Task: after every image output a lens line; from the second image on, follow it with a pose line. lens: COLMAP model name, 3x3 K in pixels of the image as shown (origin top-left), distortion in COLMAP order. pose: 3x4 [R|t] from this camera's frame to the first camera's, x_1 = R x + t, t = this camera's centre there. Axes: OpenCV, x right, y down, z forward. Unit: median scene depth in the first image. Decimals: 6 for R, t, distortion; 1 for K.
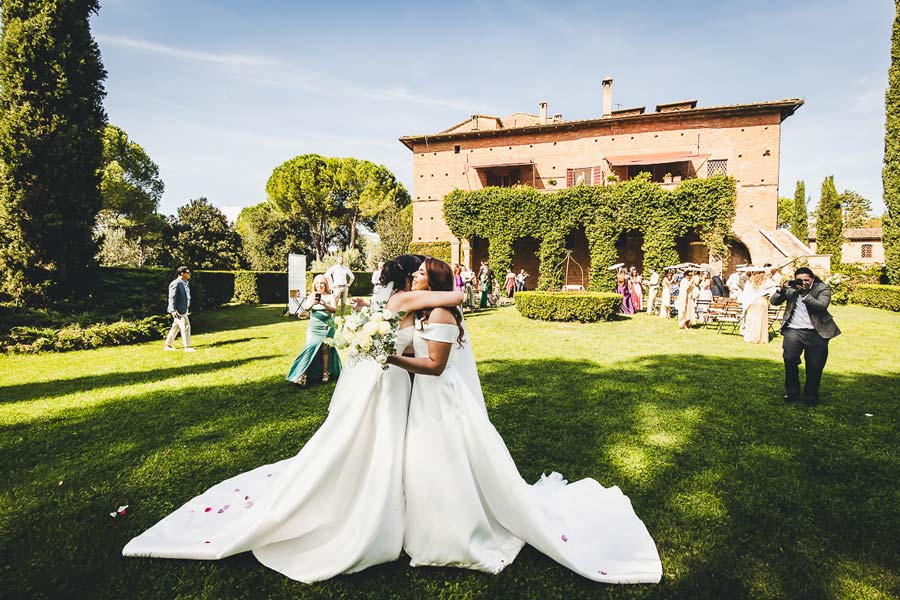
lens RADIAL K [[428.2, 0, 450.0], [0, 428.2, 300.0], [0, 0, 1]] dist [0.010927, -0.001326]
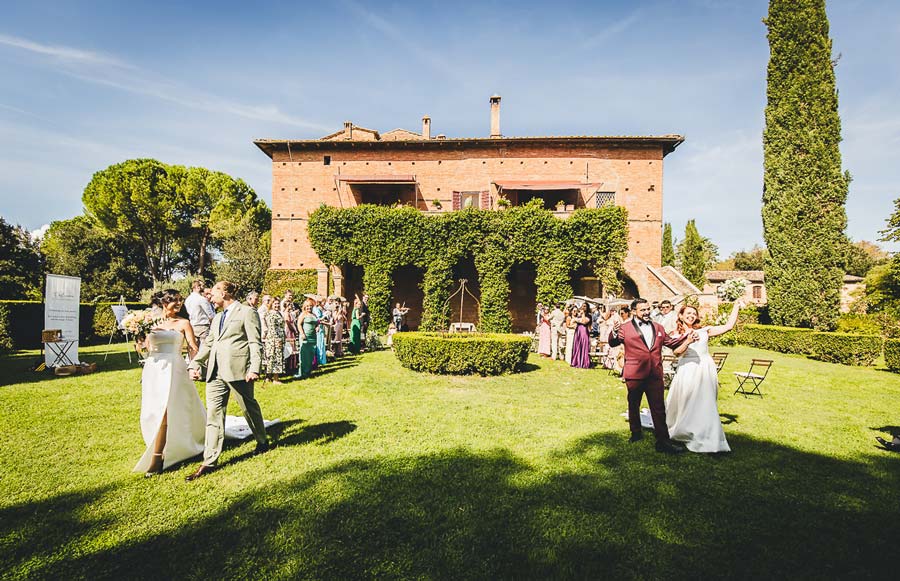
lens RADIAL K [[452.2, 0, 423.2], [0, 452.2, 324.6], [0, 0, 1]] dist [-0.002739, -0.000512]
pose [[0.977836, 0.004886, 0.209316, 0.021292], [0.000543, 0.999665, -0.025873, -0.007558], [-0.209373, 0.025414, 0.977506, 0.124580]]
